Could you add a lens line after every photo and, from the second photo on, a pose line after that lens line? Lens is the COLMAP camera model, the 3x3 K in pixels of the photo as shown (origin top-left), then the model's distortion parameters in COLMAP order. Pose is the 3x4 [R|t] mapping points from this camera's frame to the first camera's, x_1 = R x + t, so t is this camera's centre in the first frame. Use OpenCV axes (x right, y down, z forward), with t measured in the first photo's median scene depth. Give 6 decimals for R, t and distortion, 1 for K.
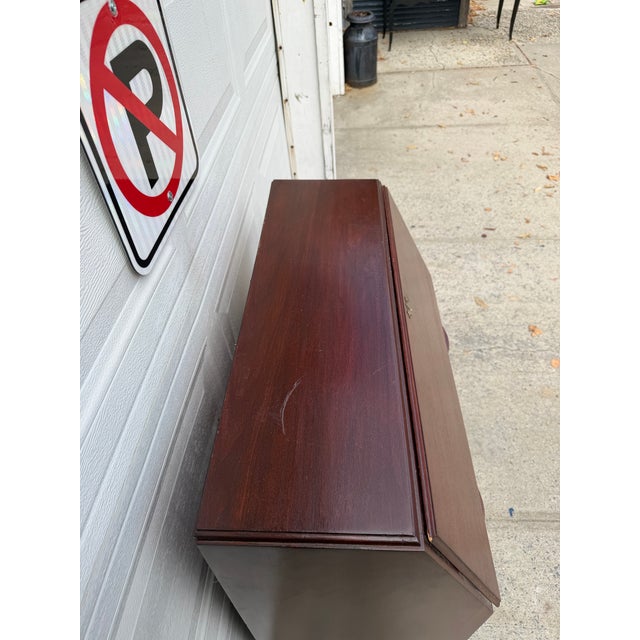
lens RADIAL K [[456.4, 0, 324.9], [0, 456.4, 311.0], [0, 0, 1]] dist [0.021332, -0.039568]
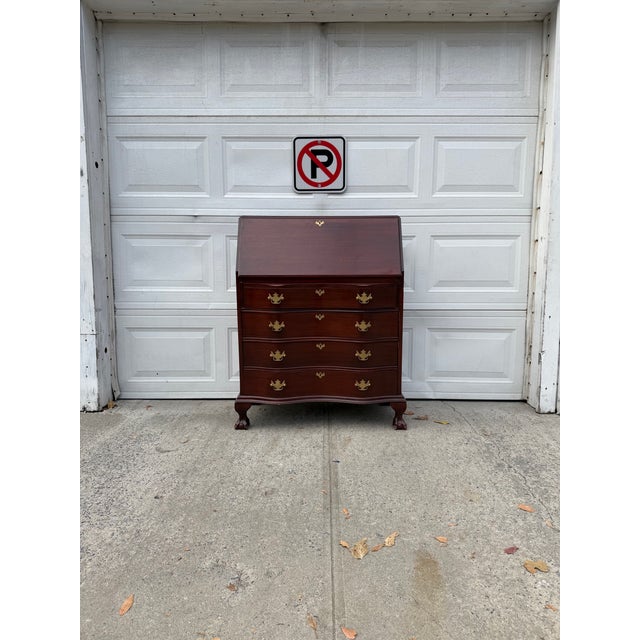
lens RADIAL K [[456.4, 0, 323.5], [0, 456.4, 318.7], [0, 0, 1]] dist [0.021332, -0.039568]
pose [[0.035311, 0.179461, -0.983131, 1.026359], [-0.697171, 0.709258, 0.104429, 0.035209], [0.716035, 0.681723, 0.150159, 0.337094]]
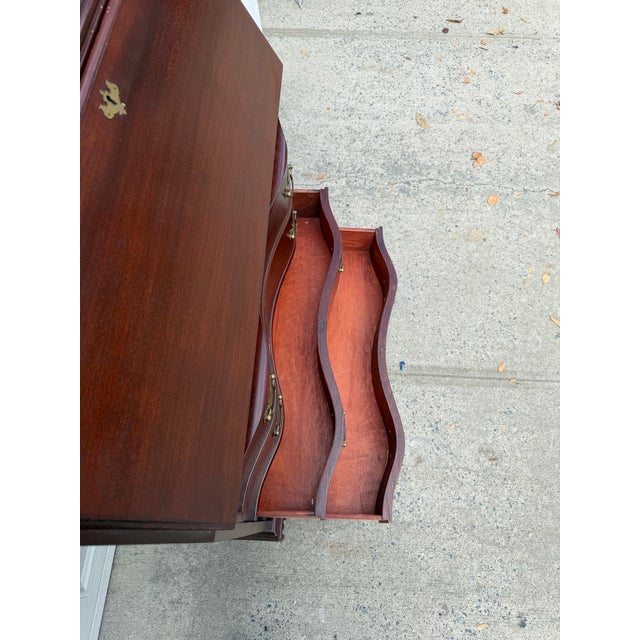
lens RADIAL K [[456.4, 0, 323.2], [0, 456.4, 313.9], [0, 0, 1]] dist [0.021332, -0.039568]
pose [[0.999624, 0.014288, 0.023417, 0.147574], [-0.021810, 0.931712, 0.362543, 0.008593], [-0.016638, -0.362918, 0.931673, 0.120995]]
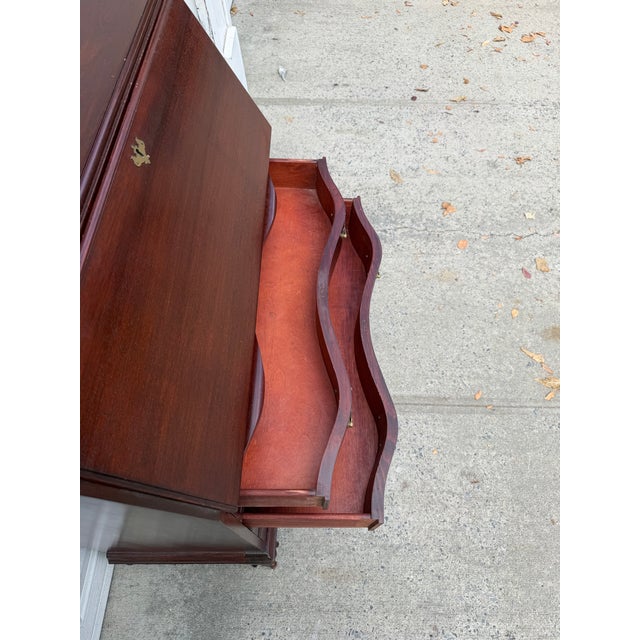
lens RADIAL K [[456.4, 0, 320.8], [0, 456.4, 317.6], [0, 0, 1]] dist [0.021332, -0.039568]
pose [[0.998841, -0.005229, 0.047844, 0.146097], [-0.007291, 0.966169, 0.257806, 0.017867], [-0.047573, -0.257856, 0.965012, 0.071304]]
